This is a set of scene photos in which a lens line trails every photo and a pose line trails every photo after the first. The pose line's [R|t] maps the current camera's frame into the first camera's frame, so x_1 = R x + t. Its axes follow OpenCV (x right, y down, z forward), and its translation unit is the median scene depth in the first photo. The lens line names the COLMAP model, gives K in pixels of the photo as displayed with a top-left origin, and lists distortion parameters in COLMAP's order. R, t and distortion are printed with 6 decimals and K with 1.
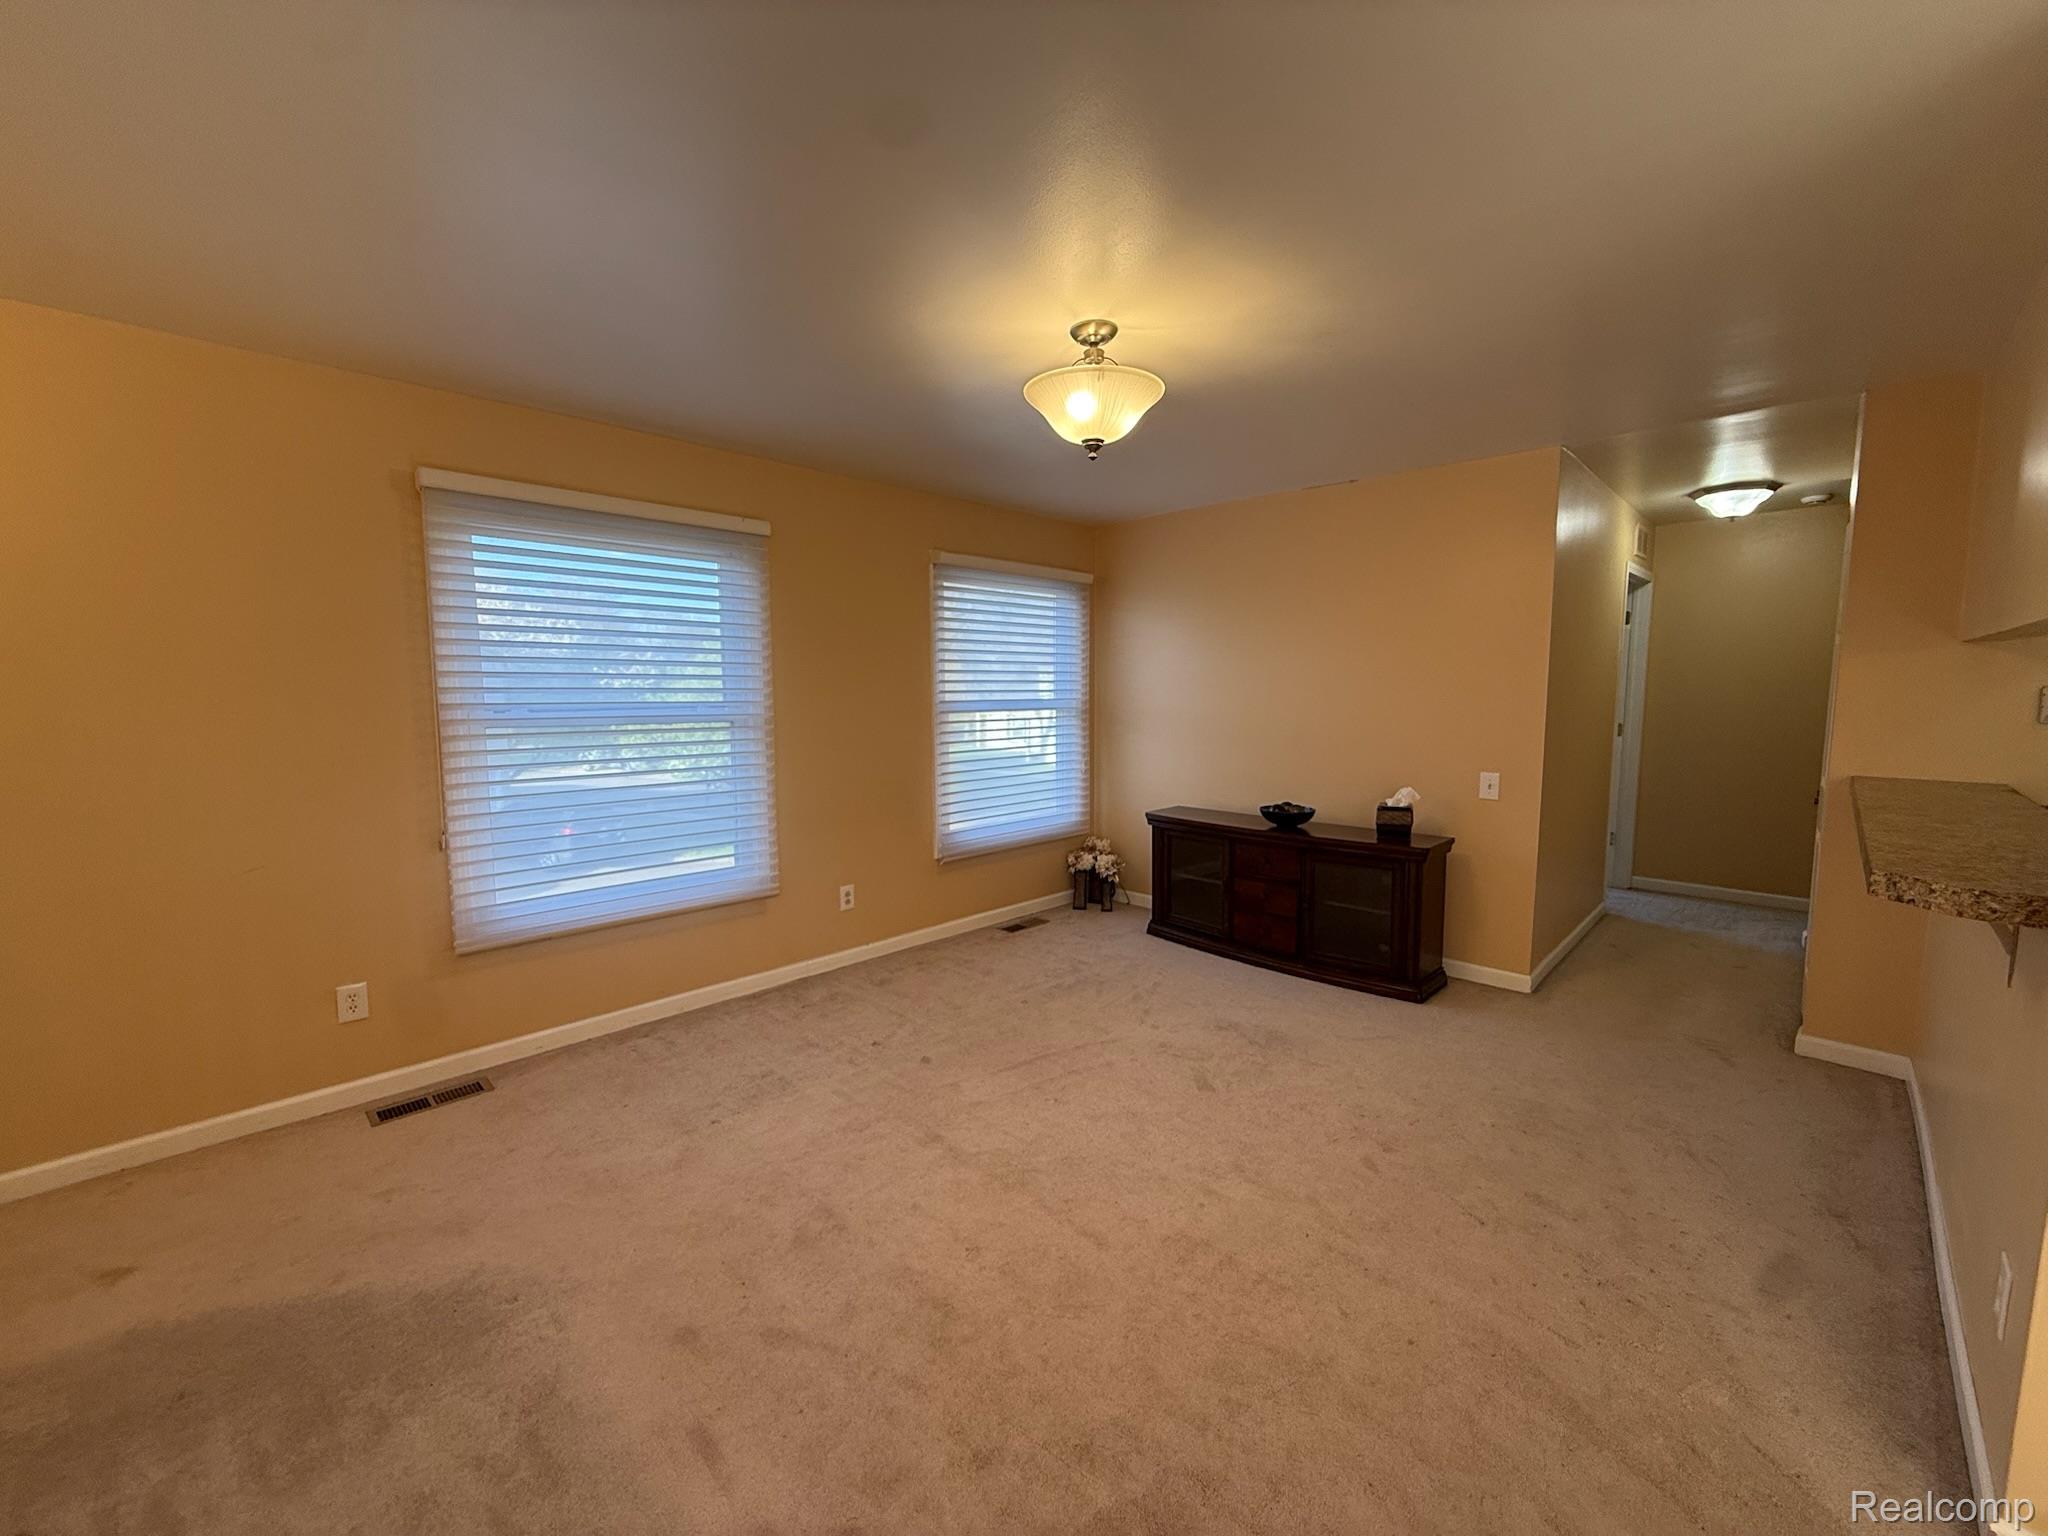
lens RADIAL K [[812.4, 0, 1021.3], [0, 812.4, 776.8], [0, 0, 1]] dist [-0.001629, -0.000458]
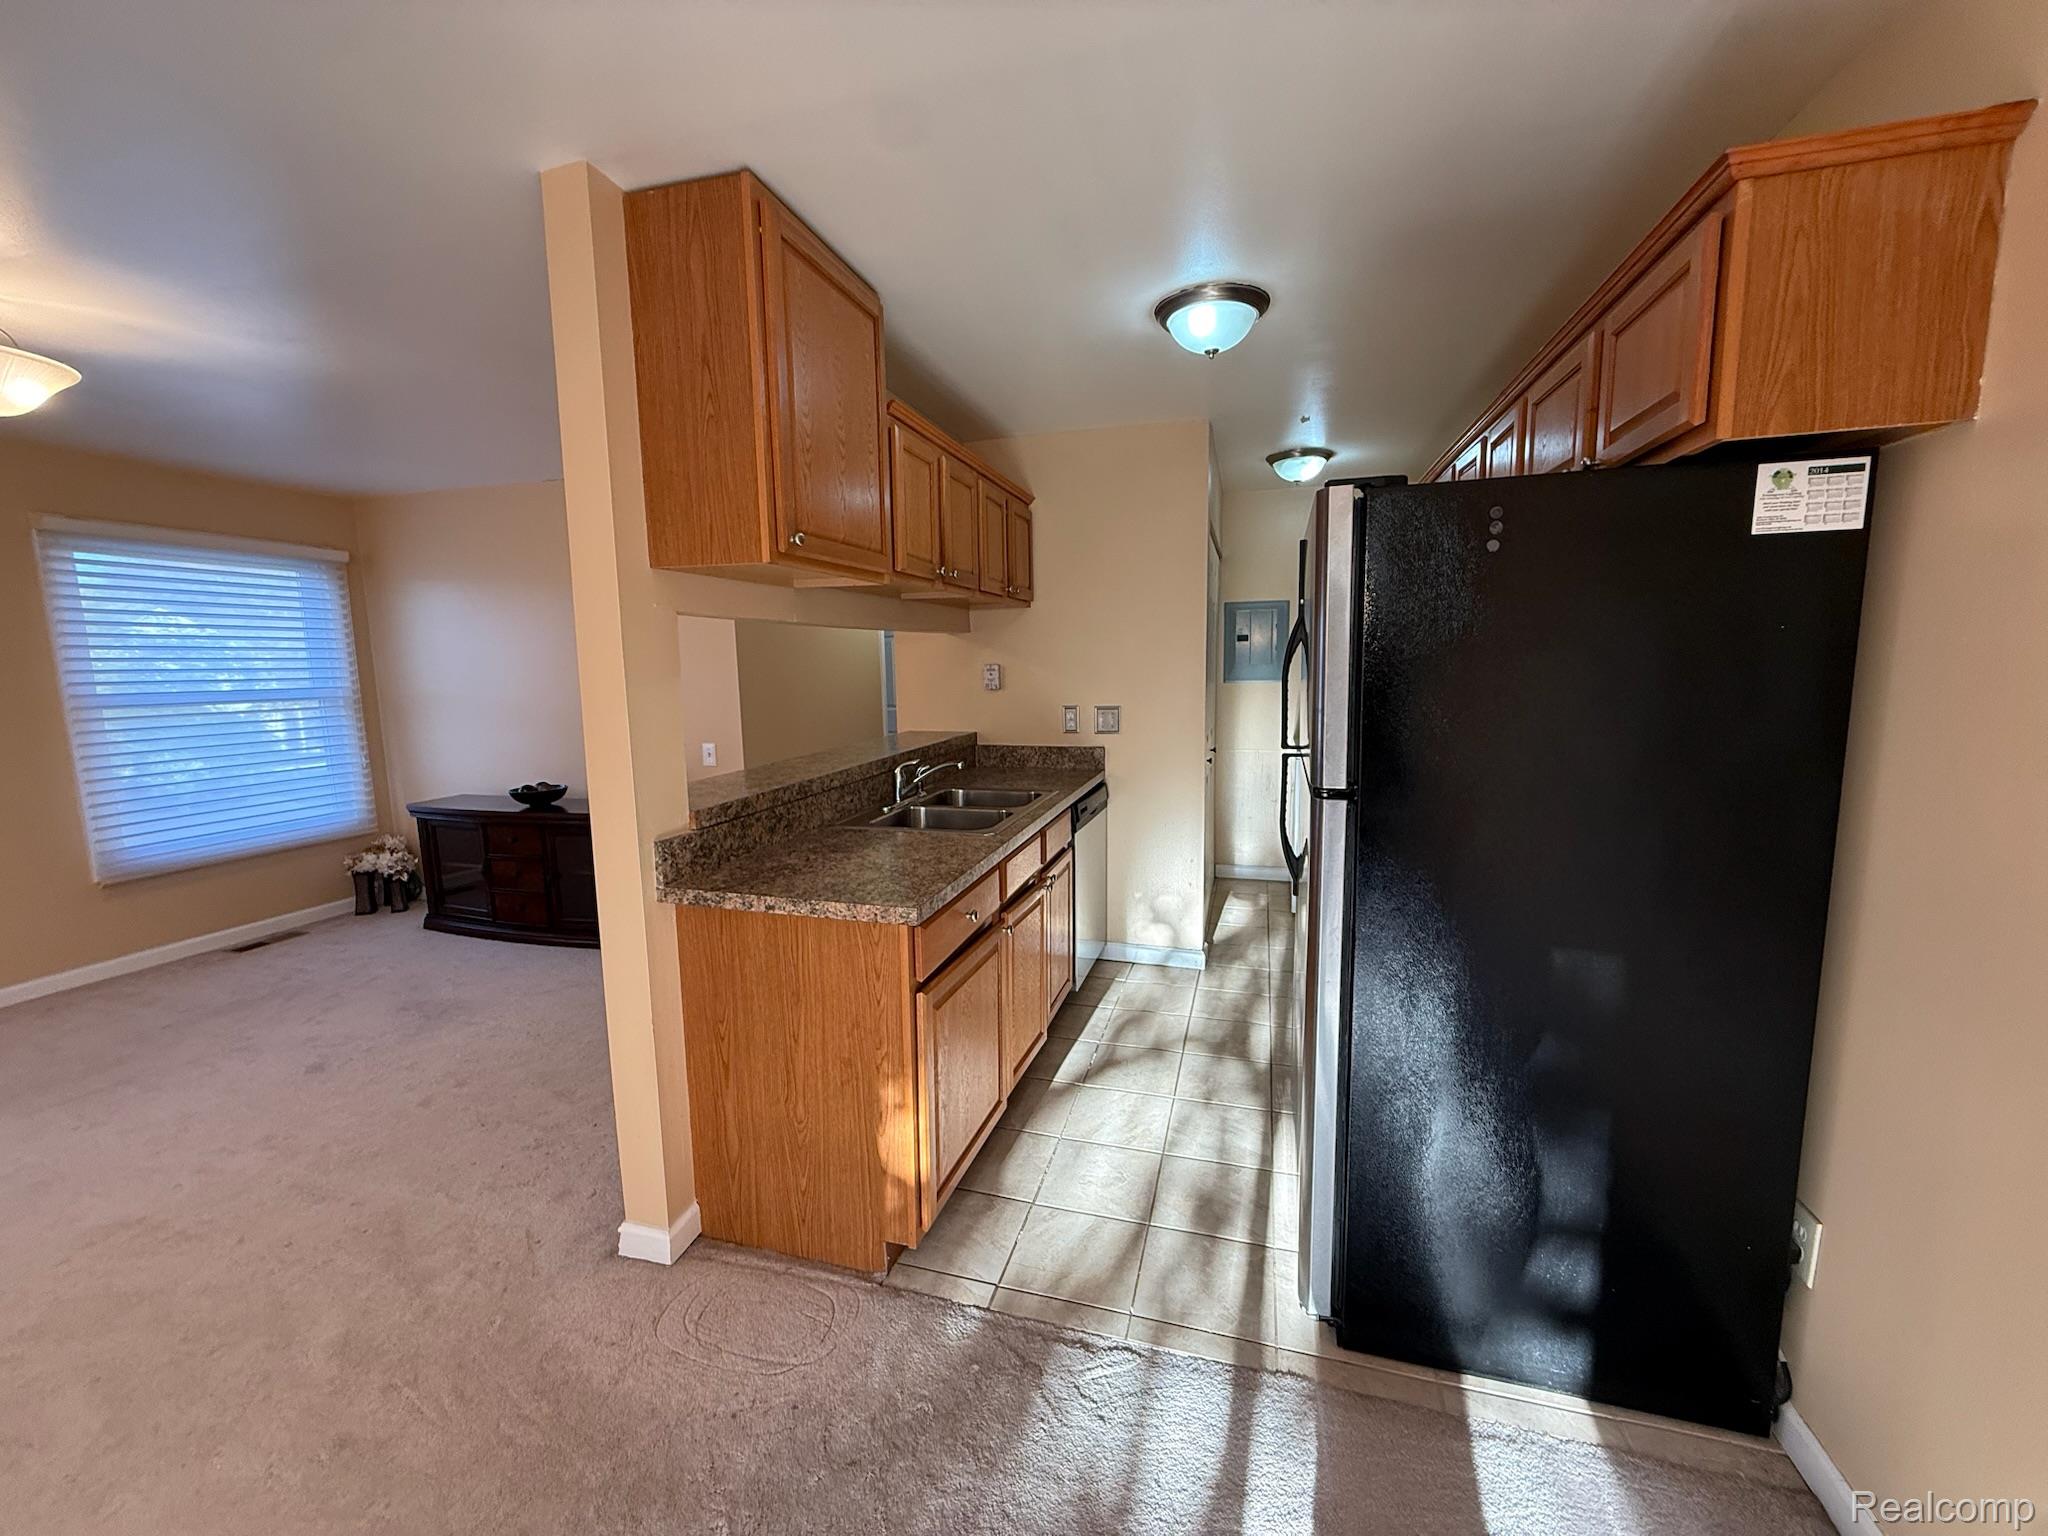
lens RADIAL K [[812.4, 0, 1025.2], [0, 812.4, 773.2], [0, 0, 1]] dist [-0.001629, -0.000458]
pose [[0.878277, -0.074747, 0.472274, 0.379413], [0.066722, 0.997201, 0.033747, 0.025986], [-0.473474, 0.001871, 0.880806, -0.212034]]
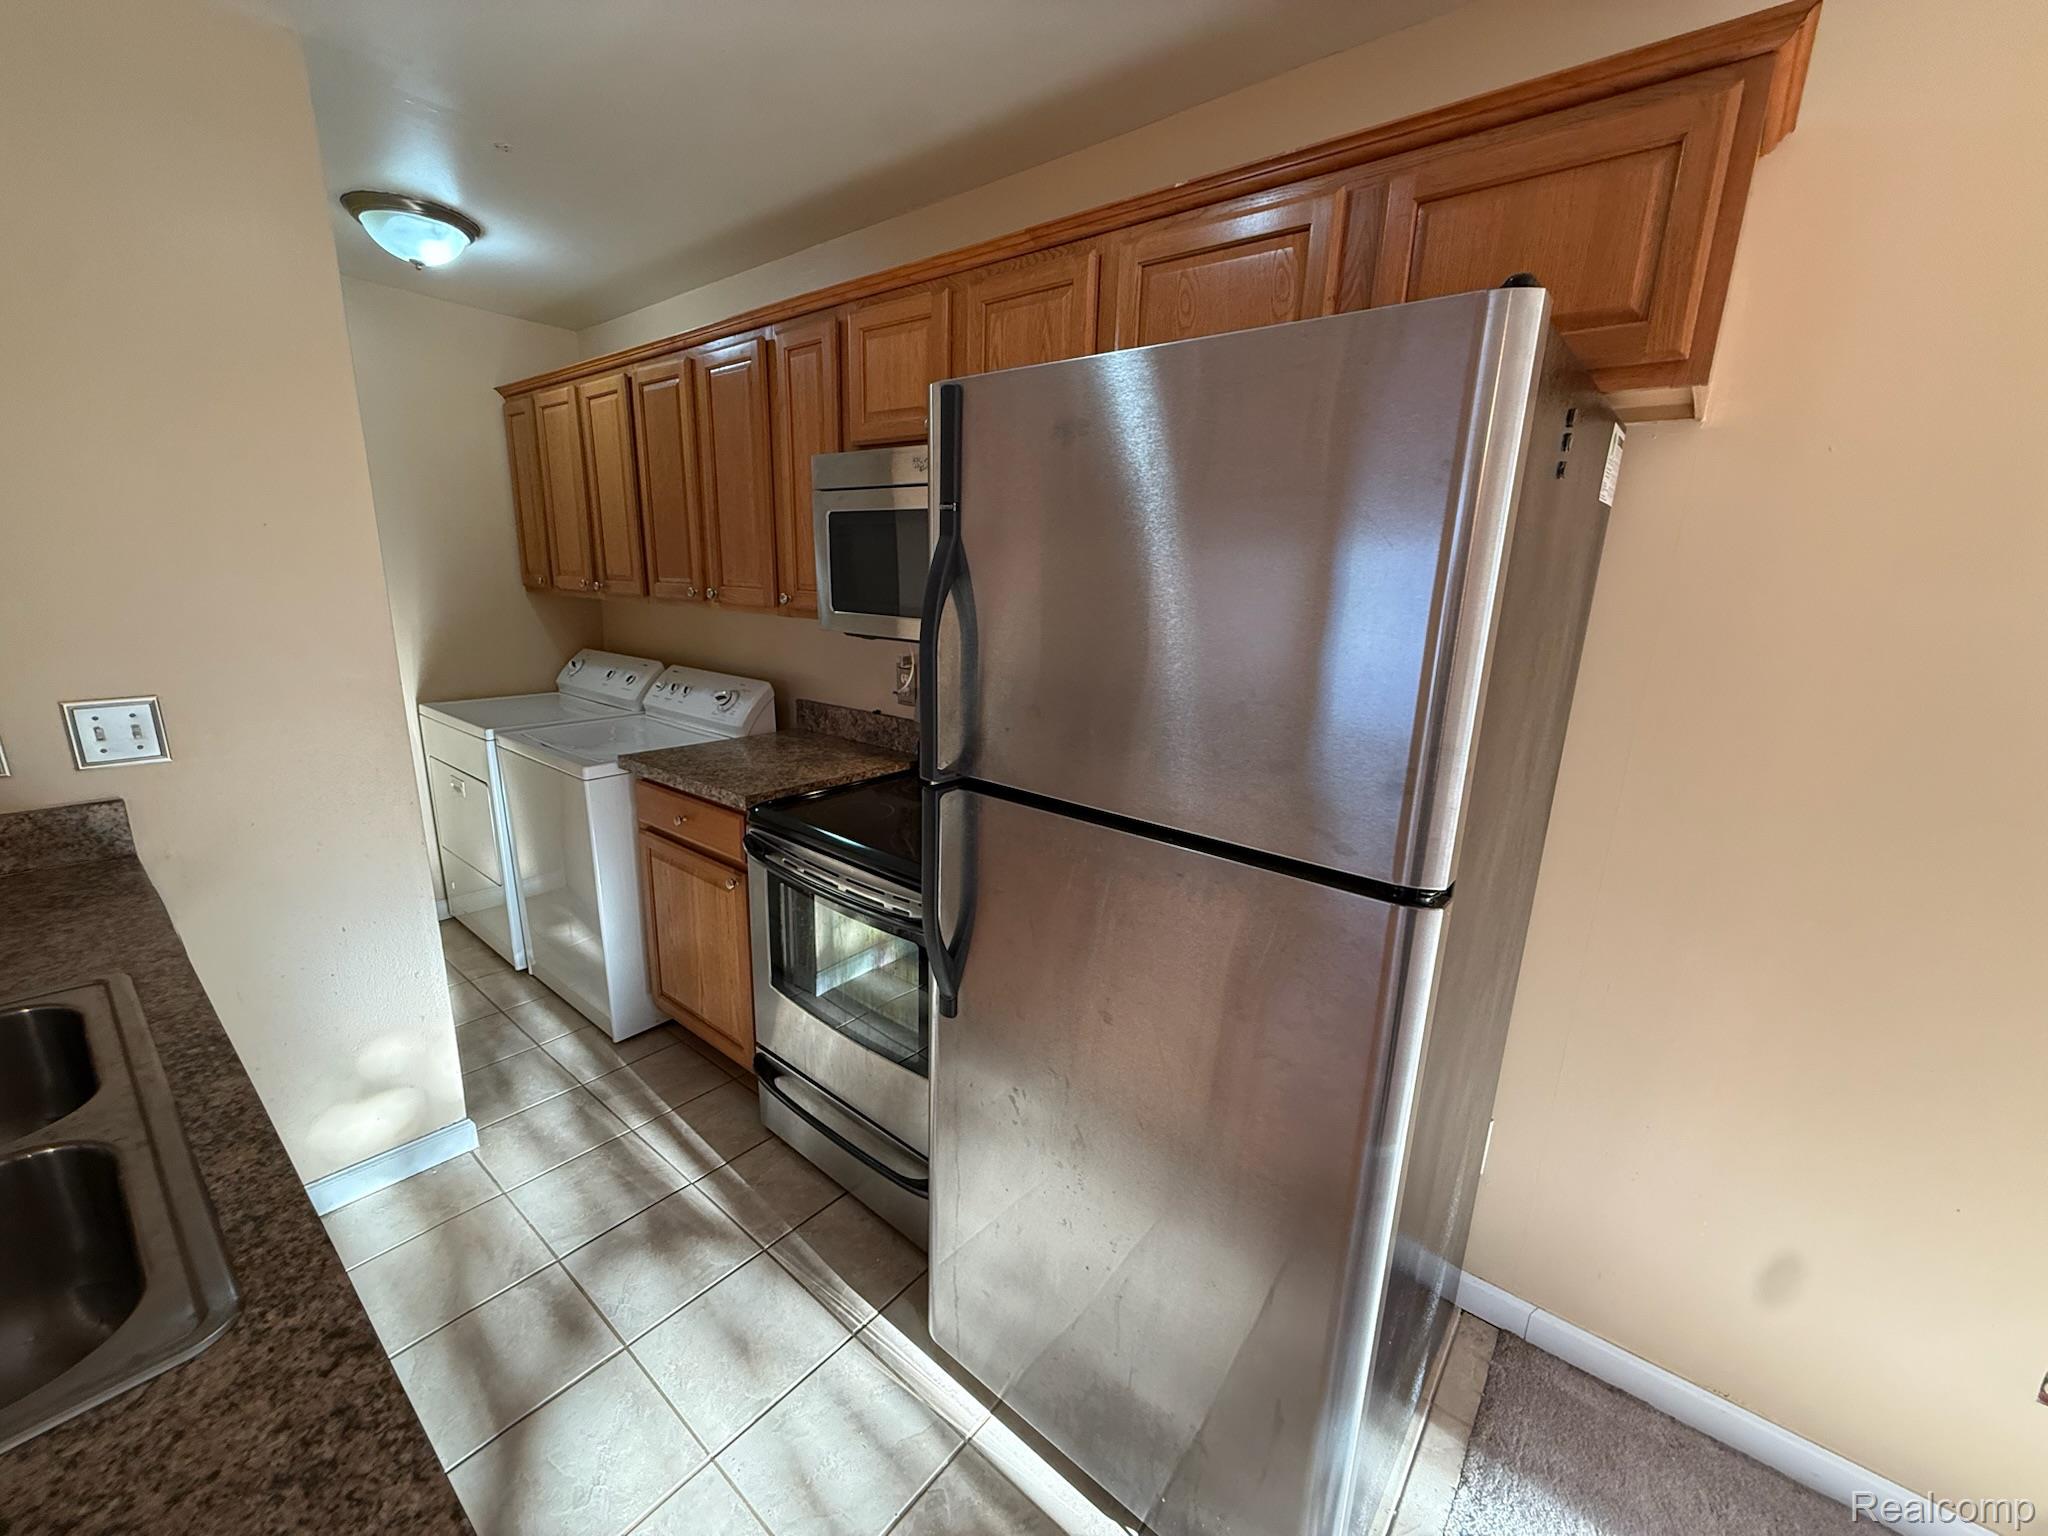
lens RADIAL K [[812.4, 0, 1011.5], [0, 812.4, 784.2], [0, 0, 1]] dist [-0.001629, -0.000458]
pose [[-0.080989, -0.250312, 0.964772, 0.492602], [0.099136, 0.961129, 0.257689, -0.027788], [-0.991773, 0.116513, -0.053026, 0.180741]]
